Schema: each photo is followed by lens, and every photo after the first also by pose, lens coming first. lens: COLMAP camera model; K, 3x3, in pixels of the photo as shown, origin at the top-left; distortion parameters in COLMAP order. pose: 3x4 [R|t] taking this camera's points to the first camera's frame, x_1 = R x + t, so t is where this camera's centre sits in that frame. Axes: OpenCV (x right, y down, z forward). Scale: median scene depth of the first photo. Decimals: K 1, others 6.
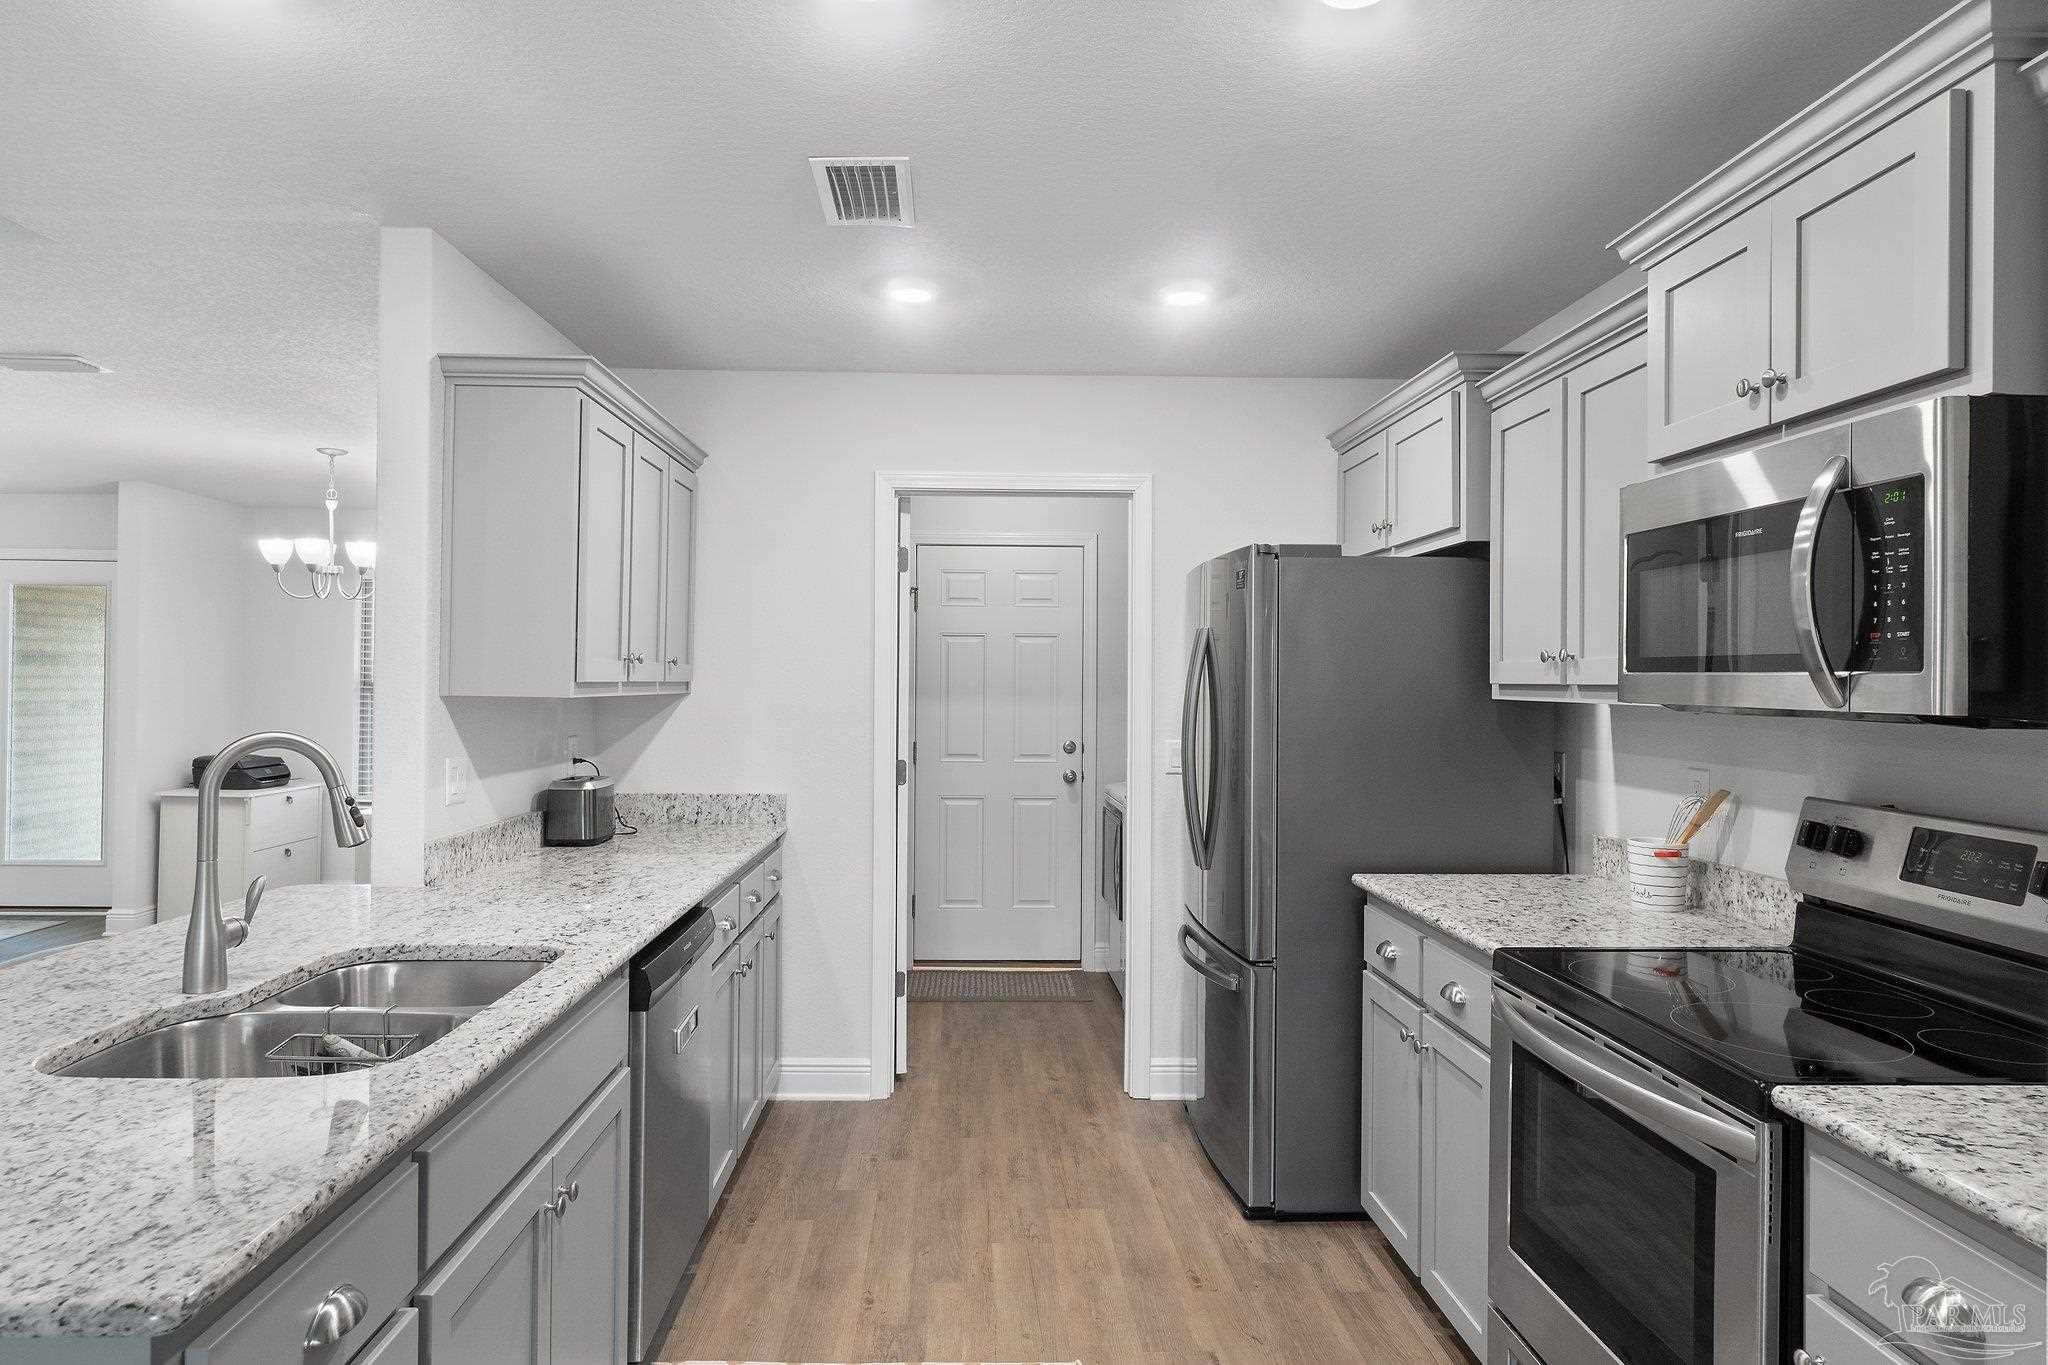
lens RADIAL K [[1221.7, 0, 990.0], [0, 1221.7, 678.8], [0, 0, 1]] dist [-0.006425, -0.000474]
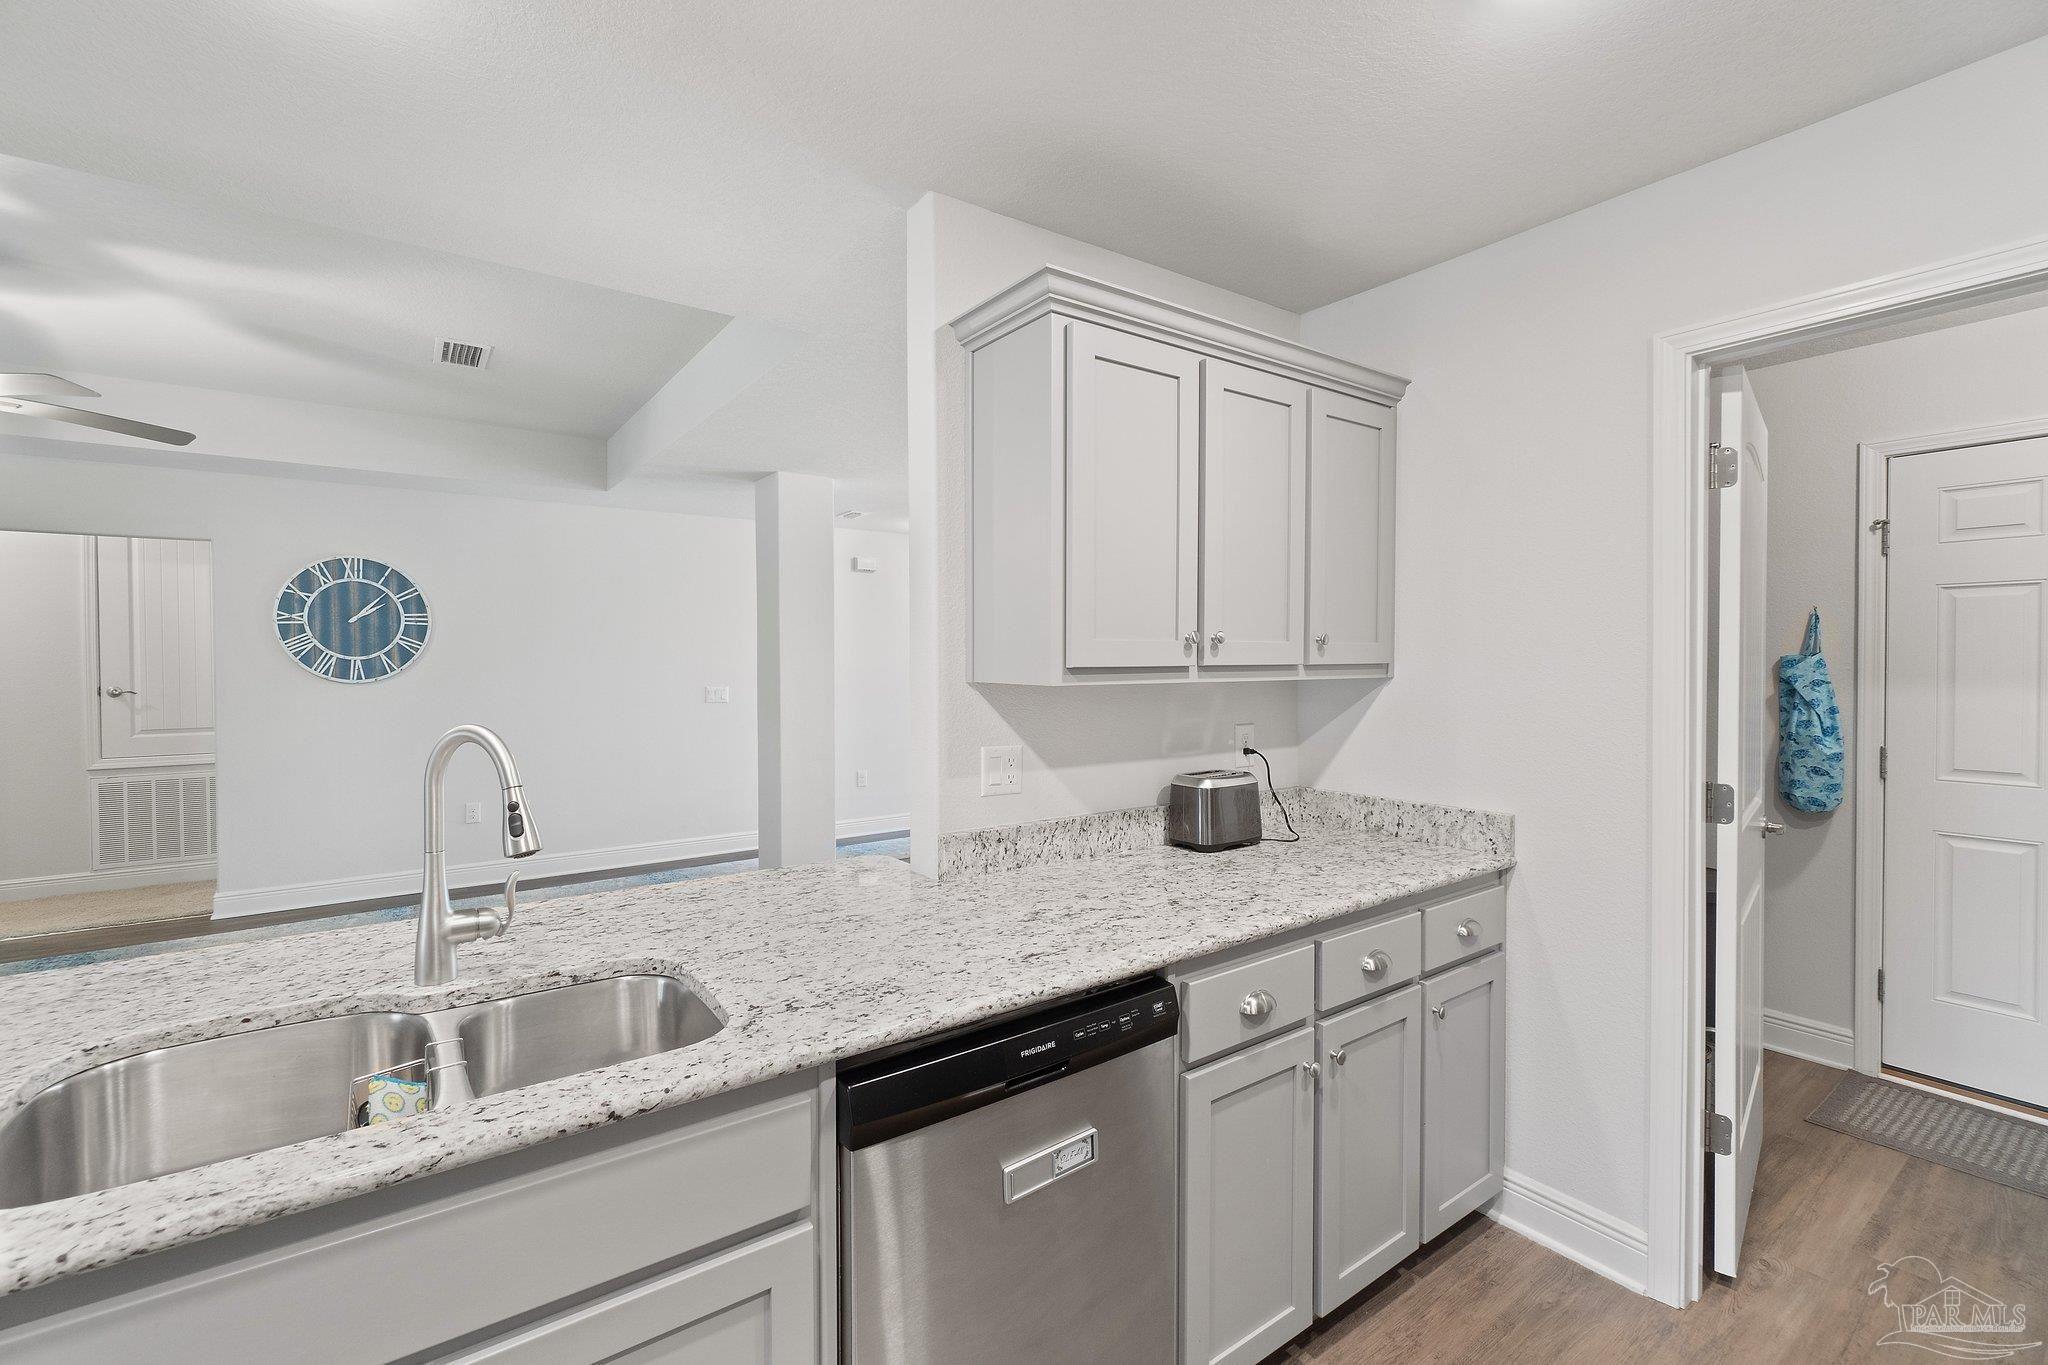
lens RADIAL K [[880.7, 0, 1005.8], [0, 880.7, 675.3], [0, 0, 1]] dist [-0.002875, 0.001000]
pose [[0.560931, 0.003022, -0.827857, 0.121642], [0.010628, 0.999885, 0.010851, 0.001201], [0.827795, -0.014885, 0.560834, 0.550855]]
